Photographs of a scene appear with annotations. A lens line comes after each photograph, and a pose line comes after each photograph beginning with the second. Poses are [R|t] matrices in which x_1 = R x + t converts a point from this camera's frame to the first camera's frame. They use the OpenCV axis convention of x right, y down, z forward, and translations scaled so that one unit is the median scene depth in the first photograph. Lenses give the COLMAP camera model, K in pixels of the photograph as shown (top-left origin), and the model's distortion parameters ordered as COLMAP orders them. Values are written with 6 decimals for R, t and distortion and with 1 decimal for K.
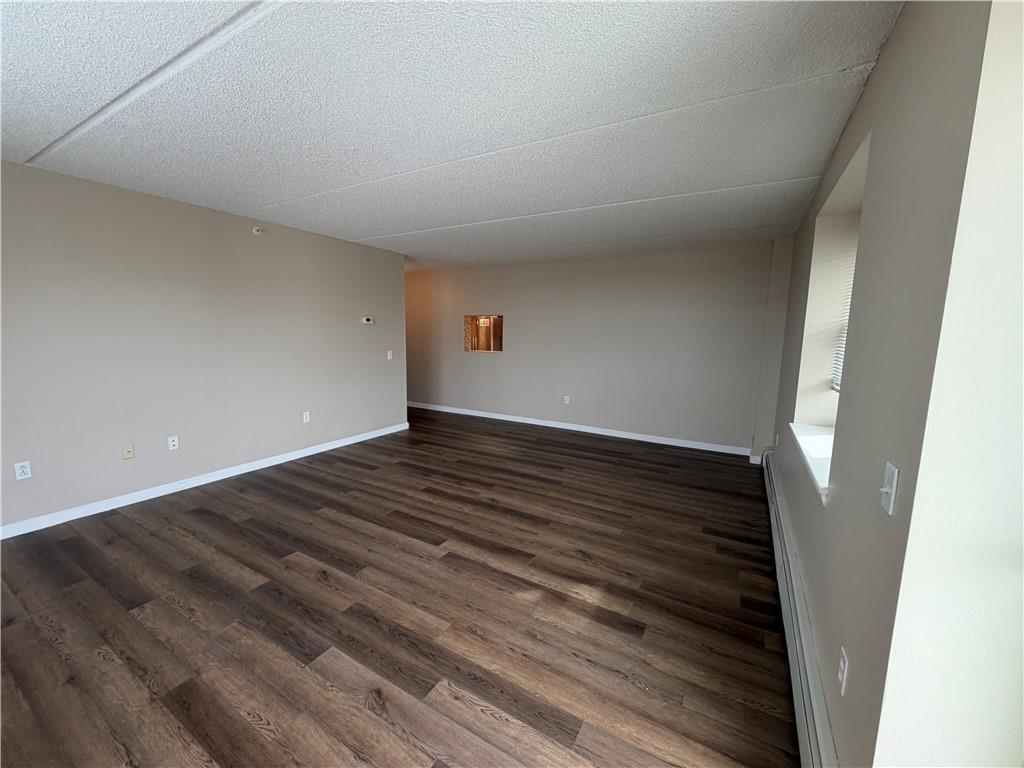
lens RADIAL K [[405.8, 0, 509.0], [0, 405.8, 385.1], [0, 0, 1]] dist [-0.000920, -0.000068]
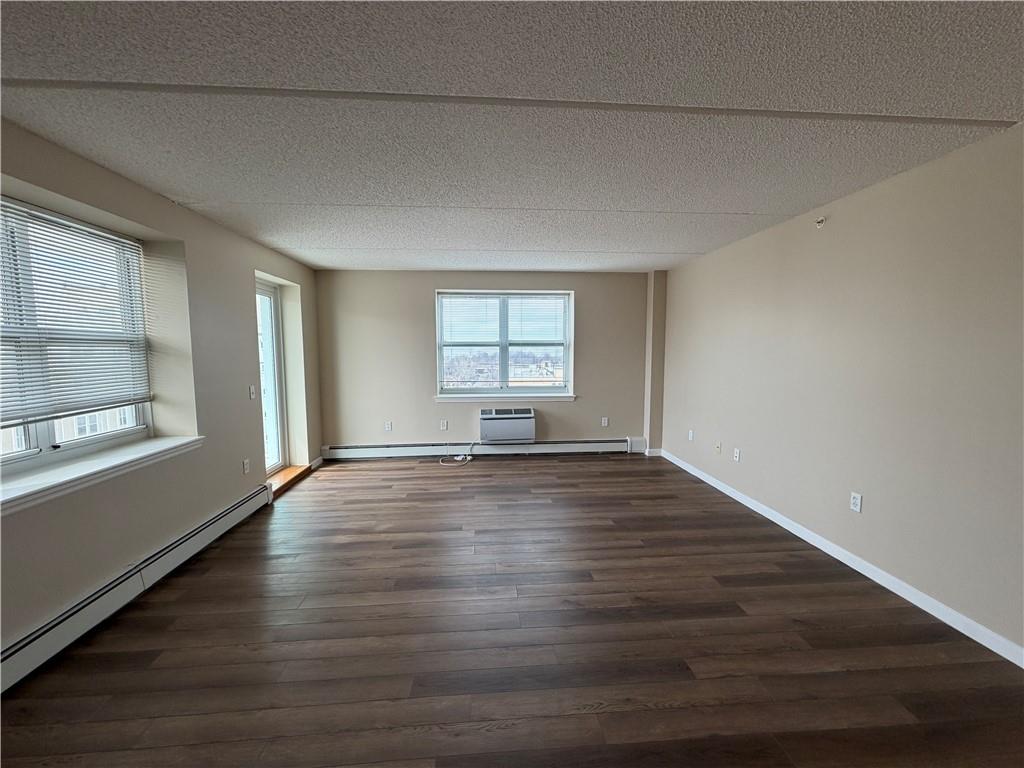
lens RADIAL K [[405.8, 0, 509.0], [0, 405.8, 385.1], [0, 0, 1]] dist [-0.000920, -0.000068]
pose [[-0.822210, 0.035982, -0.568046, 0.402381], [-0.088211, 0.977886, 0.189623, -0.254913], [0.562308, 0.206018, -0.800854, 1.899616]]
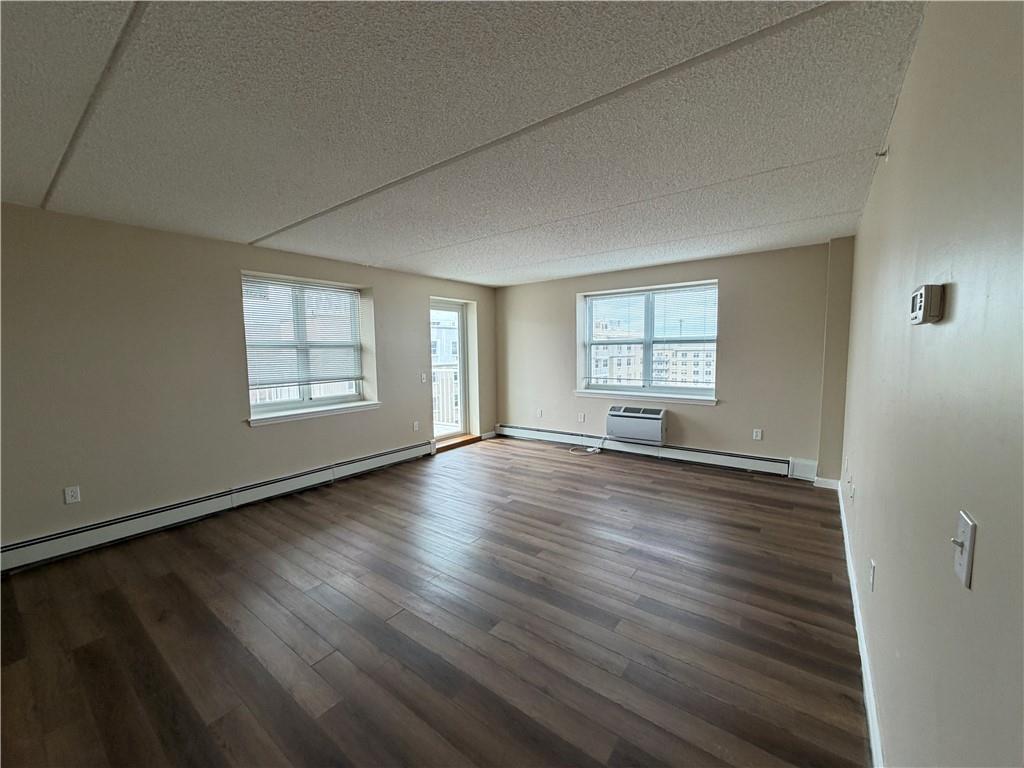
lens RADIAL K [[405.8, 0, 509.0], [0, 405.8, 385.1], [0, 0, 1]] dist [-0.000920, -0.000068]
pose [[-0.992564, -0.013609, 0.120961, -0.322912], [0.013750, 0.974834, 0.222506, -0.313268], [-0.120945, 0.222515, -0.967398, 2.267781]]
